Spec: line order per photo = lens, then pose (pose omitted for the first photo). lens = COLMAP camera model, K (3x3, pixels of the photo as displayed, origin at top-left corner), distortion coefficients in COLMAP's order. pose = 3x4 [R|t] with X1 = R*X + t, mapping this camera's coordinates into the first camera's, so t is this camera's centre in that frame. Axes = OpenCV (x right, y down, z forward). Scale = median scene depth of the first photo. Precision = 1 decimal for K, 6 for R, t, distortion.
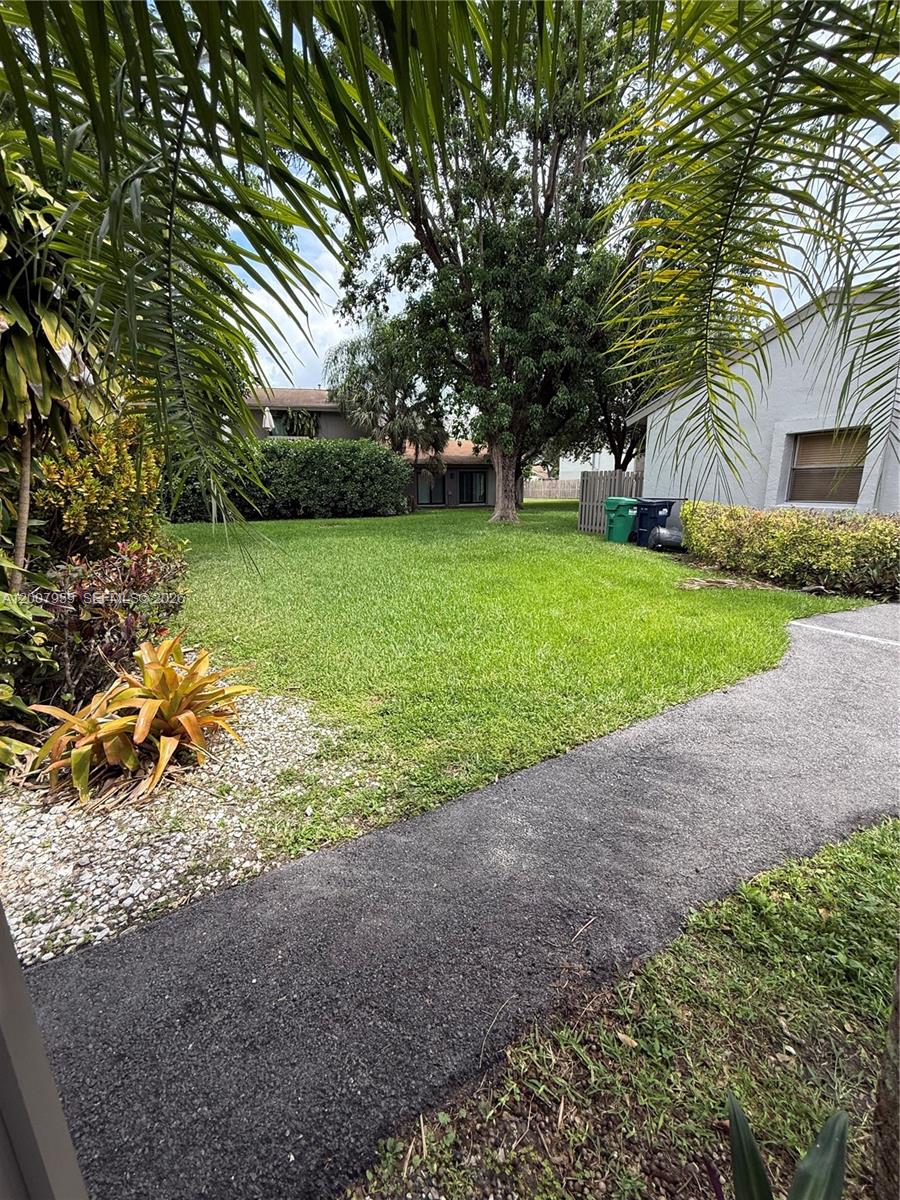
lens RADIAL K [[479.7, 0, 448.6], [0, 479.7, 598.0], [0, 0, 1]] dist [0.000159, -0.000738]
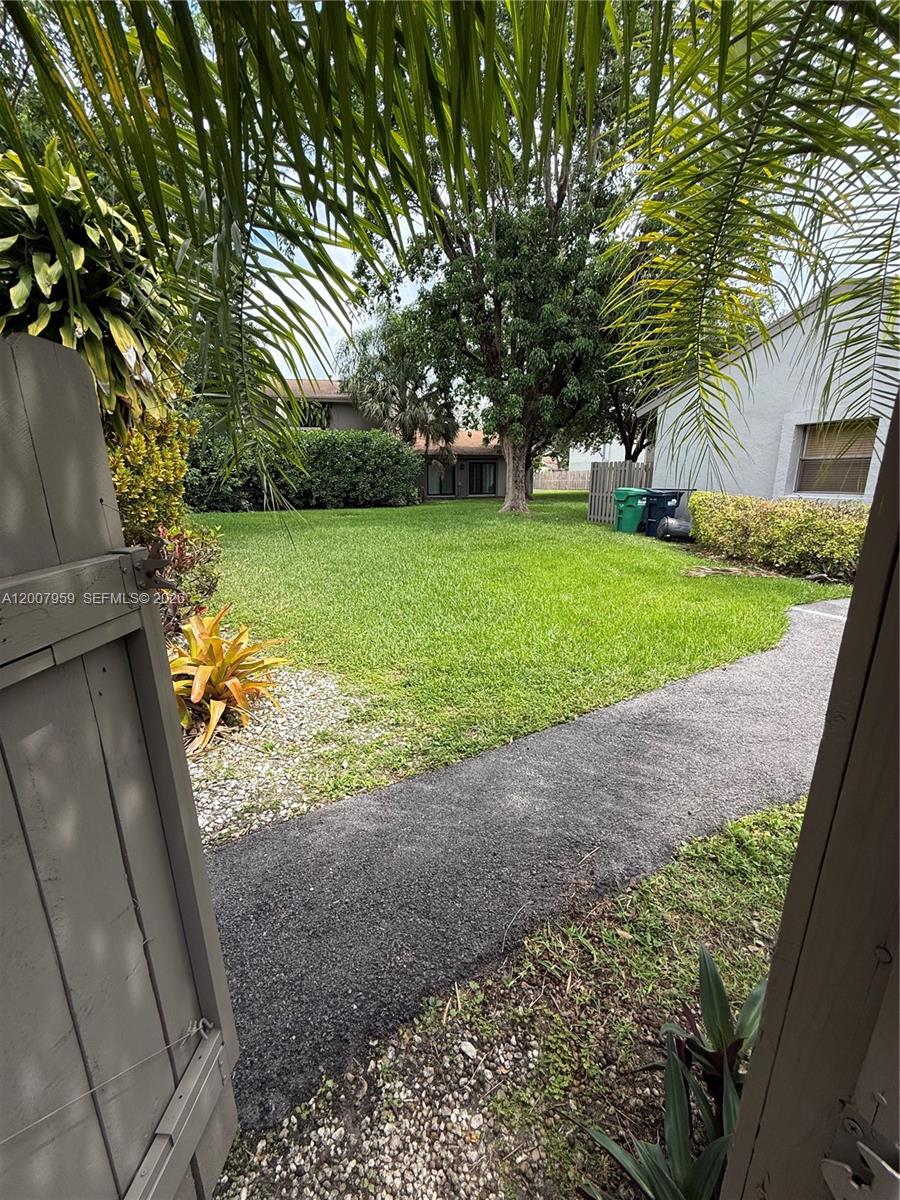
lens RADIAL K [[479.7, 0, 452.0], [0, 479.7, 598.5], [0, 0, 1]] dist [0.000159, -0.000738]
pose [[0.999932, 0.003463, -0.011178, -0.025828], [-0.003254, 0.999820, 0.018668, 0.029628], [0.011241, -0.018630, 0.999763, -0.101239]]
